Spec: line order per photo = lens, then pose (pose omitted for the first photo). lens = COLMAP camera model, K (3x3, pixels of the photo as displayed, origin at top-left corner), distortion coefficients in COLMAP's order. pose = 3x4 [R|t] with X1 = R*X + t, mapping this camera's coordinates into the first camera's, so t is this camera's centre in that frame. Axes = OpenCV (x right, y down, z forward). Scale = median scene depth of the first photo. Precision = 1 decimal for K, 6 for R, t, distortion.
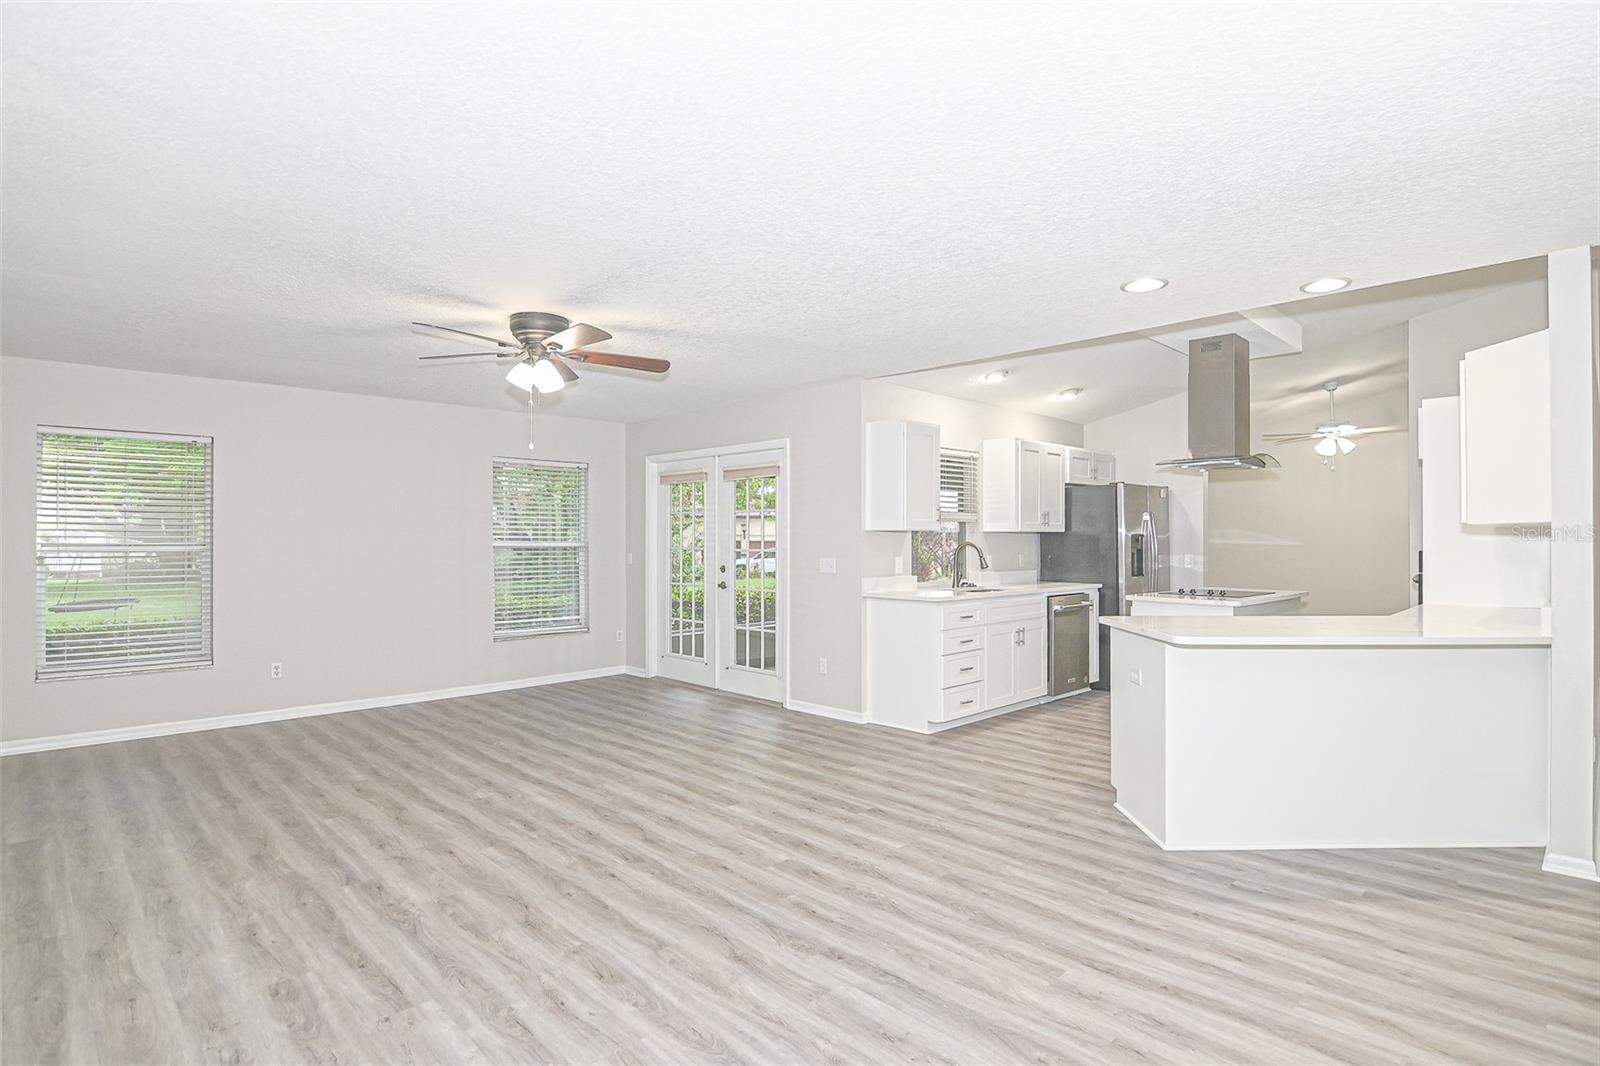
lens RADIAL K [[812.1, 0, 806.4], [0, 812.1, 527.3], [0, 0, 1]] dist [-0.003017, -0.009798]
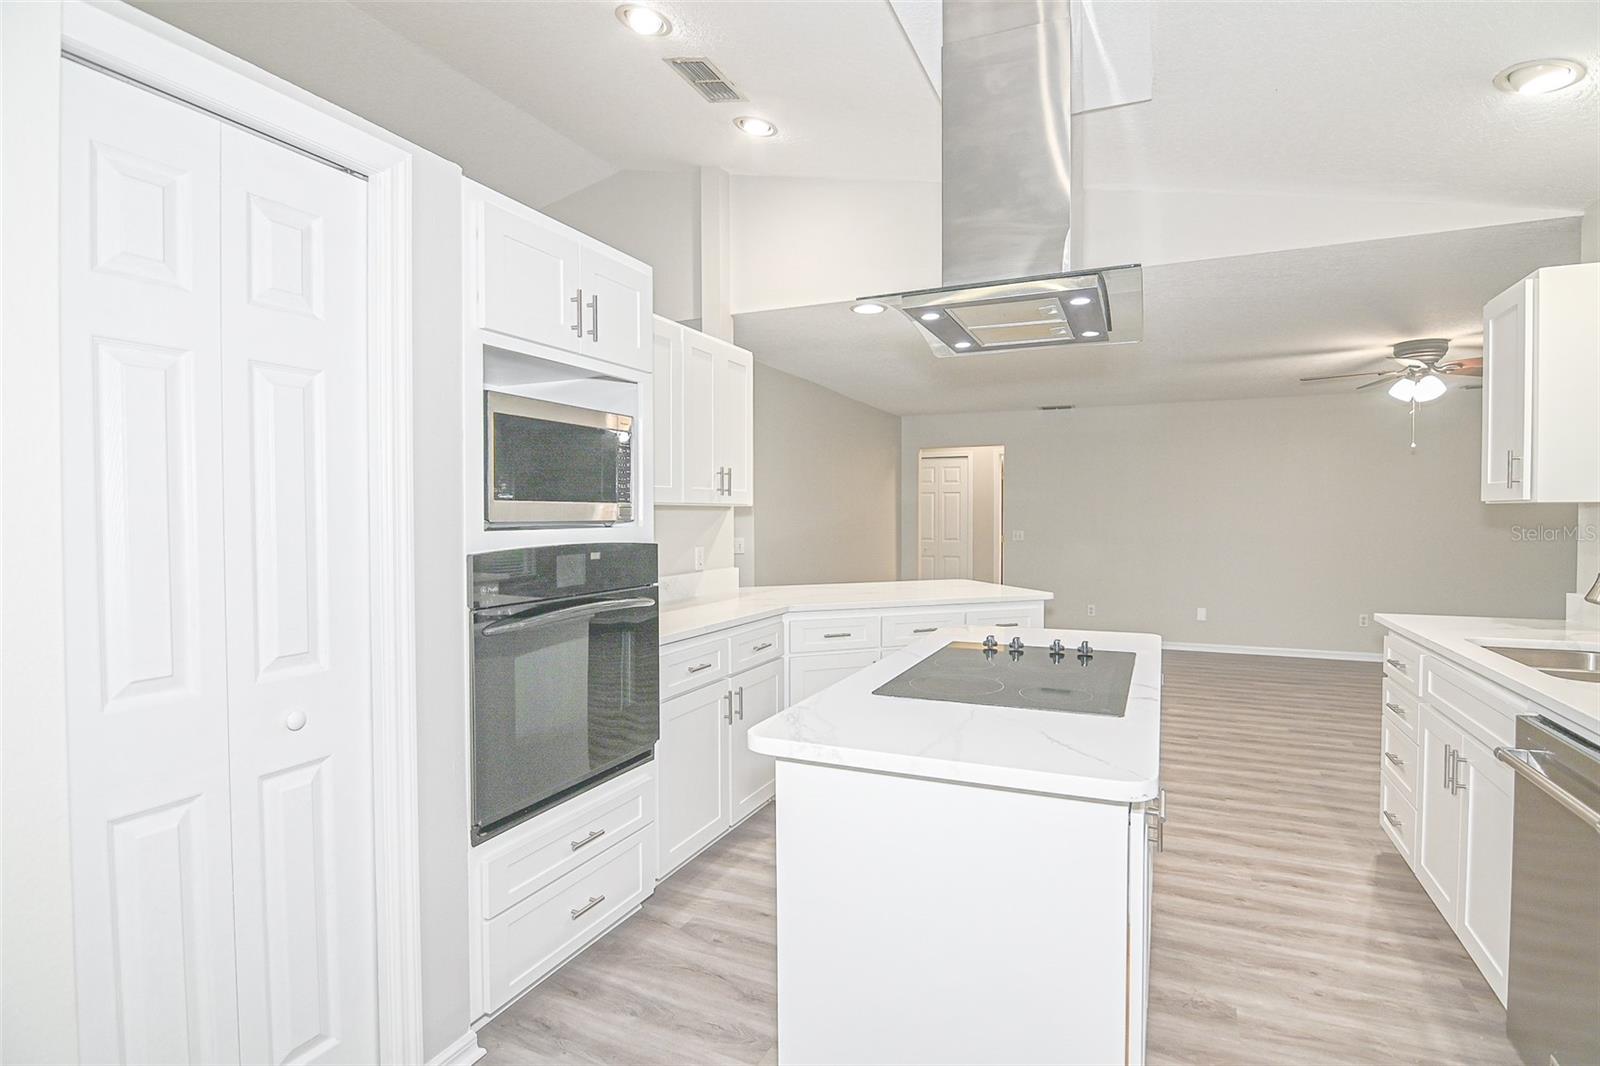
lens RADIAL K [[782.0, 0, 806.4], [0, 782.0, 532.9], [0, 0, 1]] dist [-0.010621, -0.009664]
pose [[-0.932807, 0.009290, -0.360257, 0.860731], [0.006979, 0.999946, 0.007714, 0.018236], [0.360309, 0.004681, -0.932821, 1.539717]]
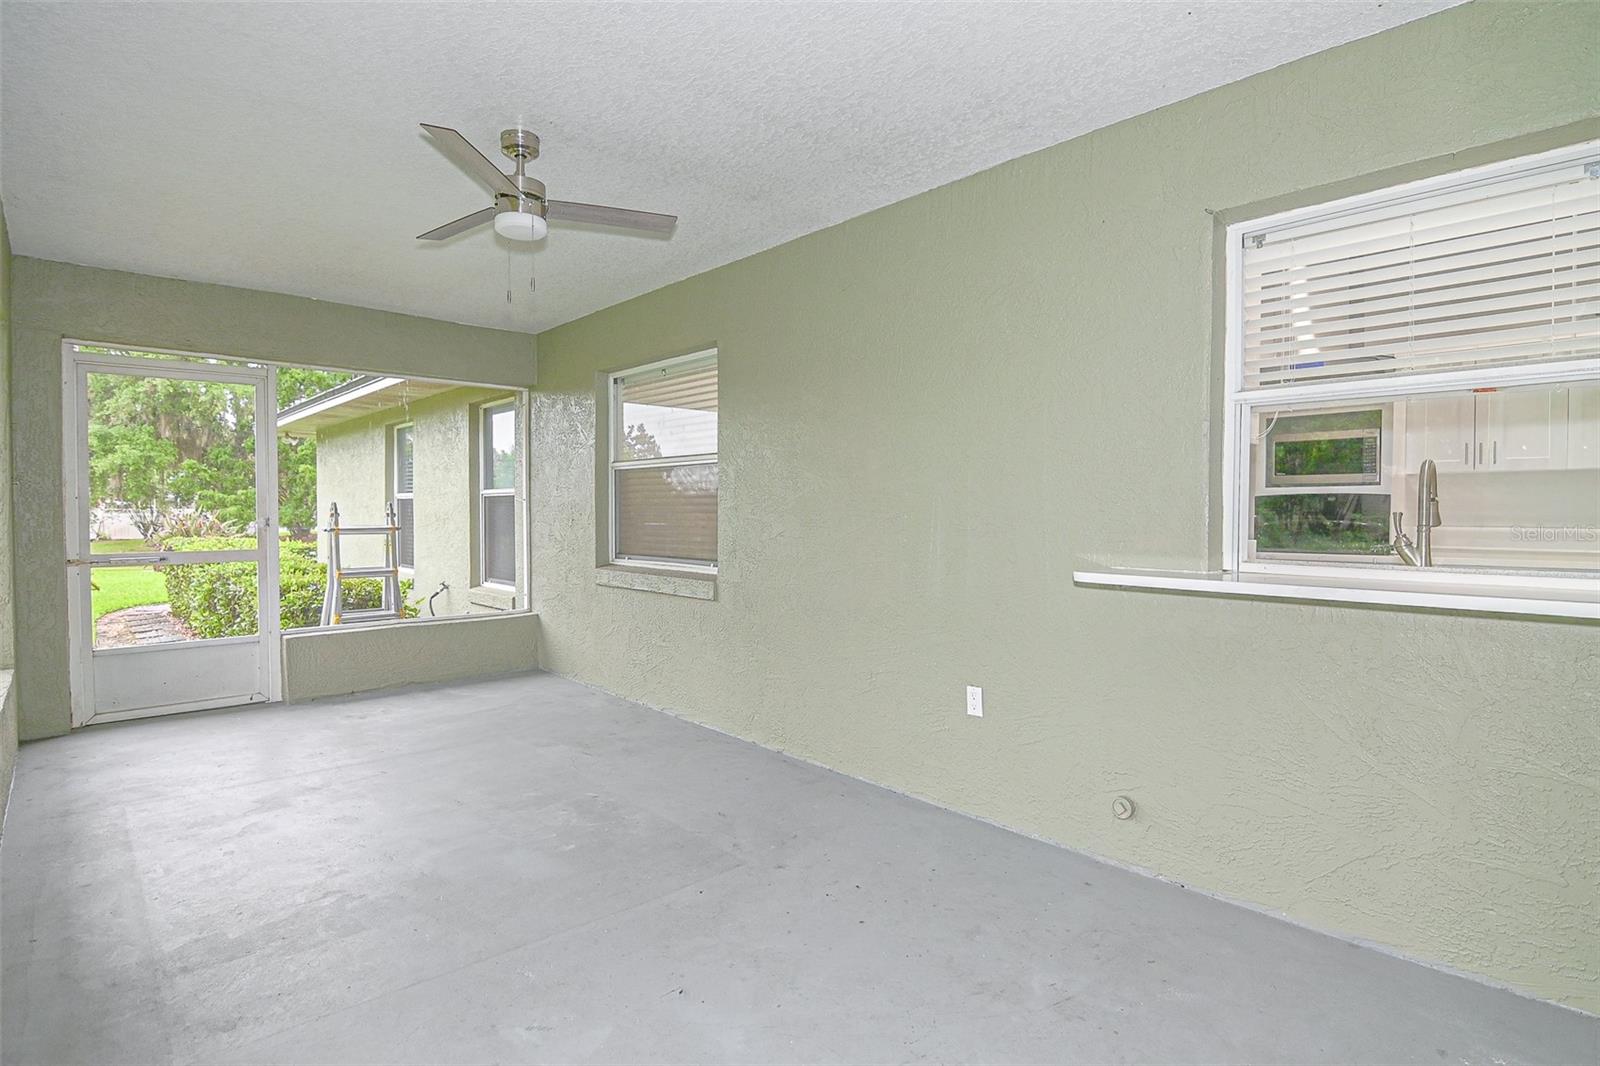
lens RADIAL K [[812.1, 0, 806.4], [0, 812.1, 527.3], [0, 0, 1]] dist [-0.003017, -0.009798]
pose [[0.034925, -0.018146, 0.999225, -0.272491], [-0.016232, 0.999693, 0.018721, 0.063145], [-0.999258, -0.016873, 0.034620, 1.698234]]
